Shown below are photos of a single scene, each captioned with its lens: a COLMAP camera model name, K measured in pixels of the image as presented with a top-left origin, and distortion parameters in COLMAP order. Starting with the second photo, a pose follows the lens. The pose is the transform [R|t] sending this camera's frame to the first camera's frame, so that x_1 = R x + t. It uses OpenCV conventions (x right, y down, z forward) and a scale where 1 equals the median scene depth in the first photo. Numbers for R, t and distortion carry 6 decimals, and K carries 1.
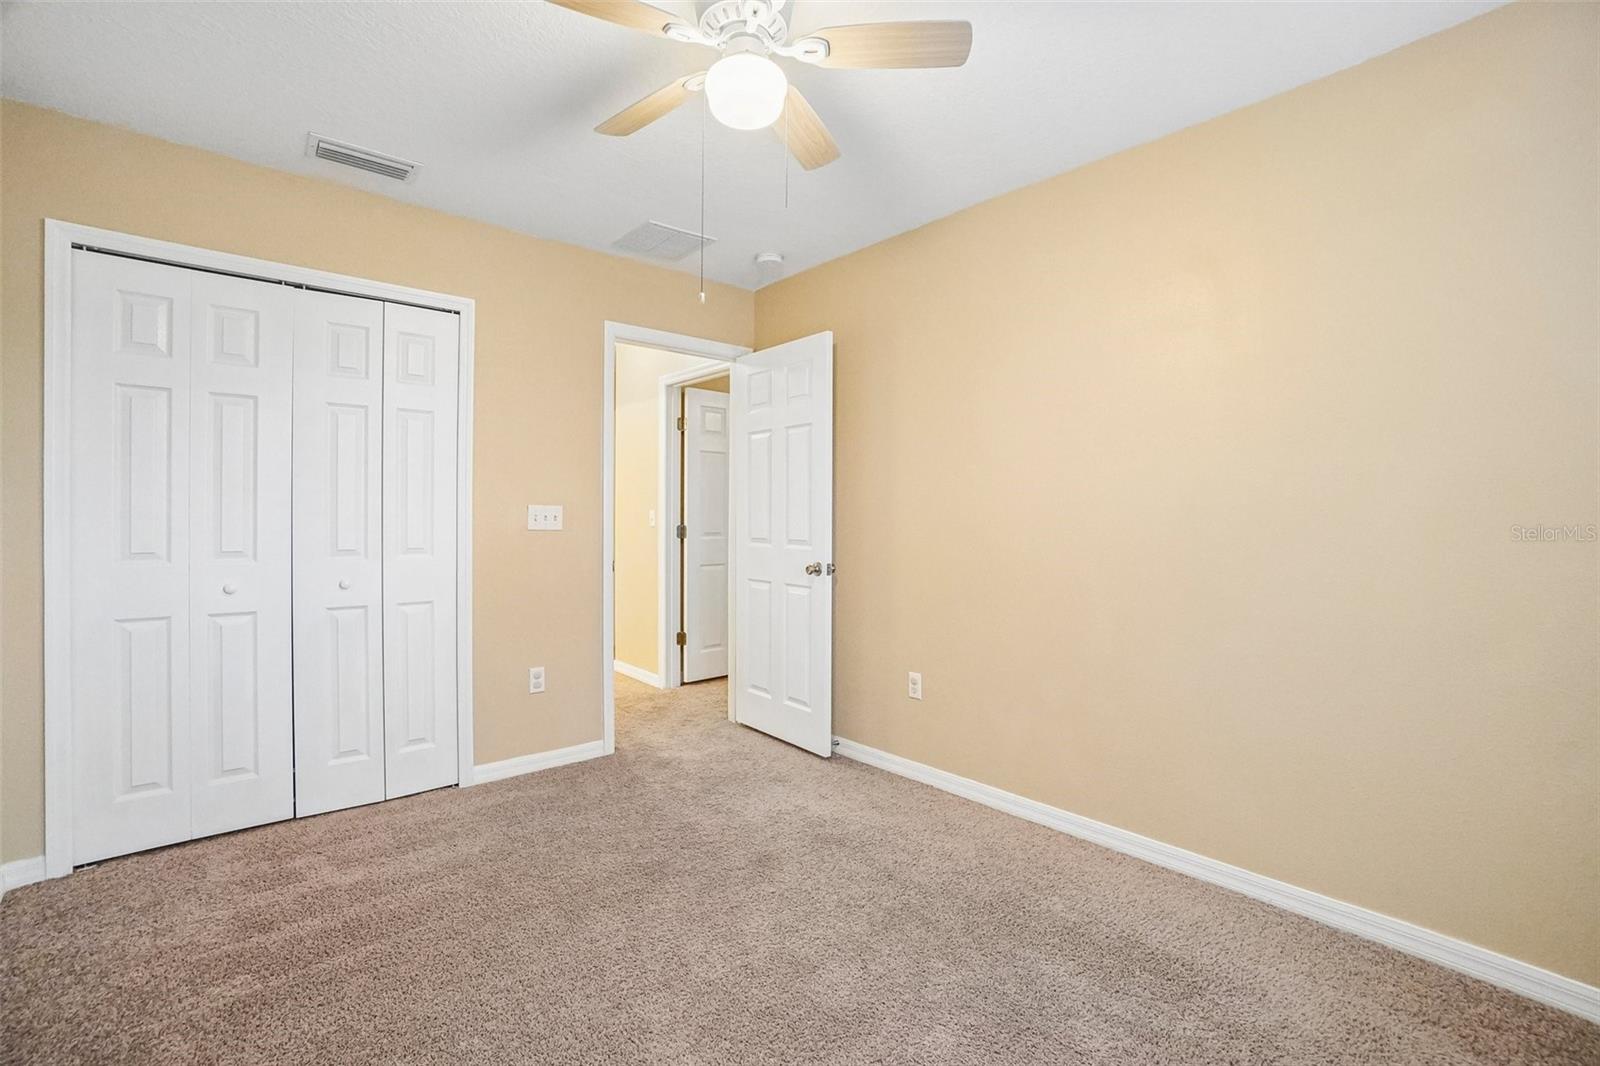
lens RADIAL K [[705.4, 0, 797.1], [0, 705.4, 529.2], [0, 0, 1]] dist [-0.067576, 0.026215]
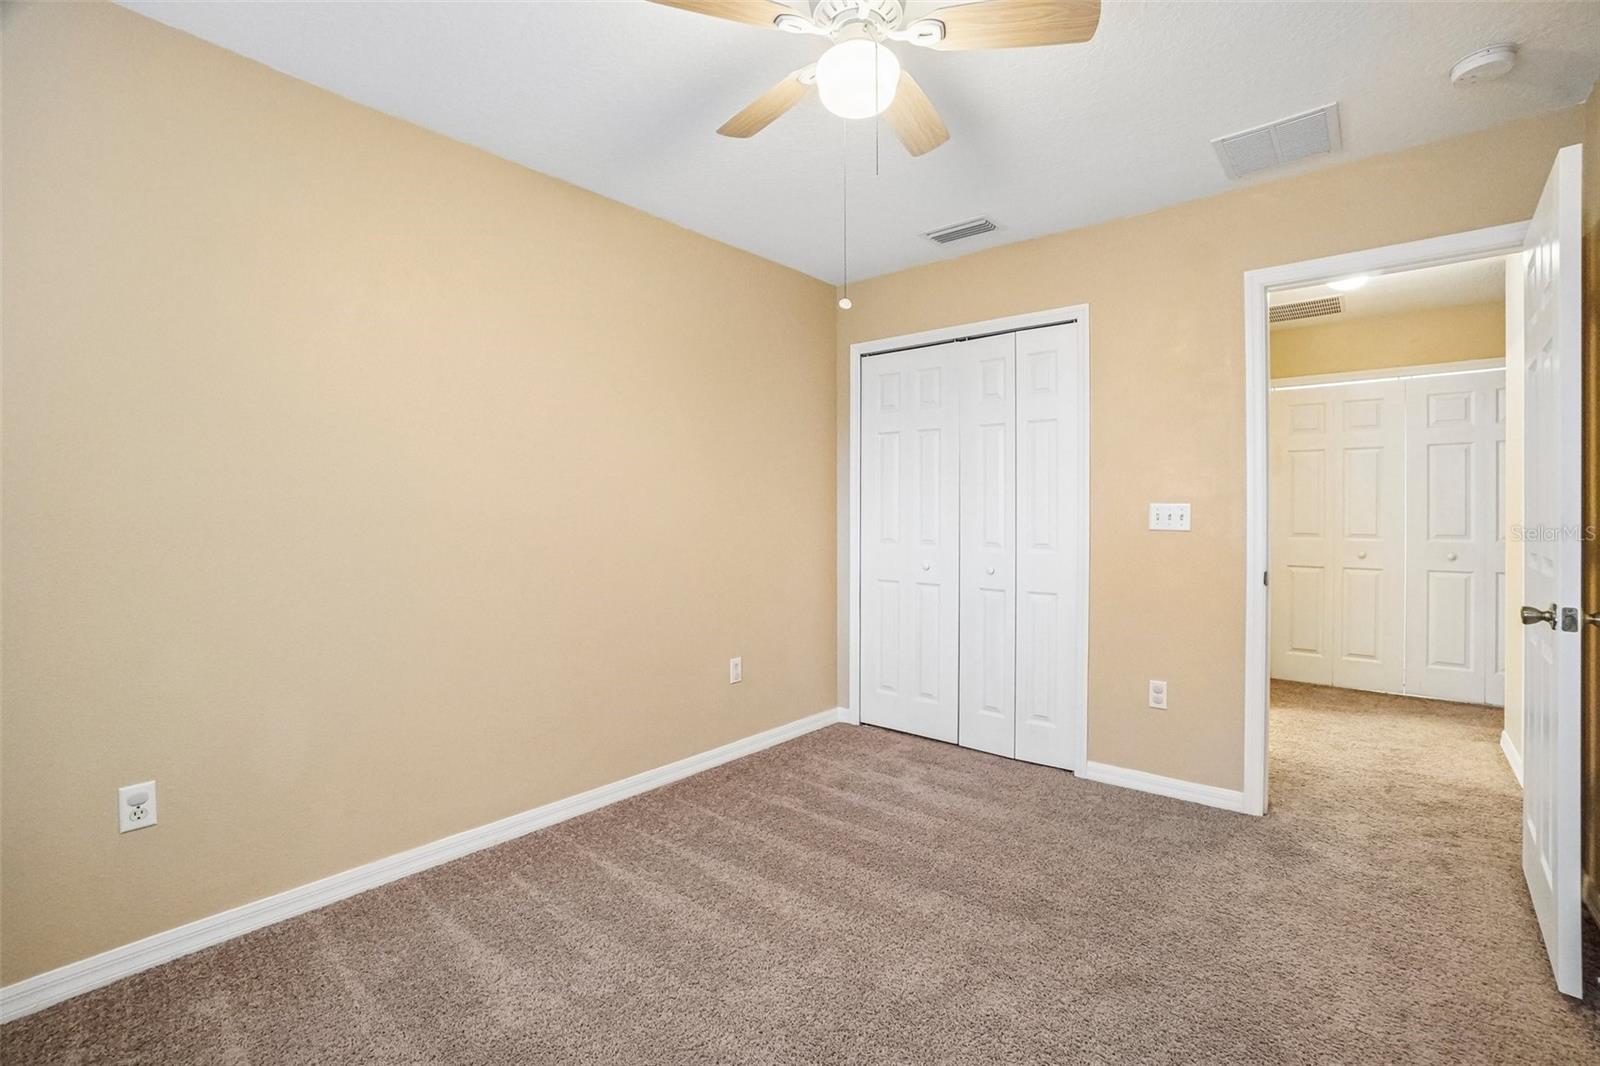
lens RADIAL K [[707.2, 0, 801.7], [0, 707.2, 524.0], [0, 0, 1]] dist [-0.063481, 0.023706]
pose [[0.160145, 0.009331, -0.987049, 0.483081], [-0.015721, 0.999853, 0.006901, -0.006190], [0.986968, 0.014412, 0.160268, 0.422576]]
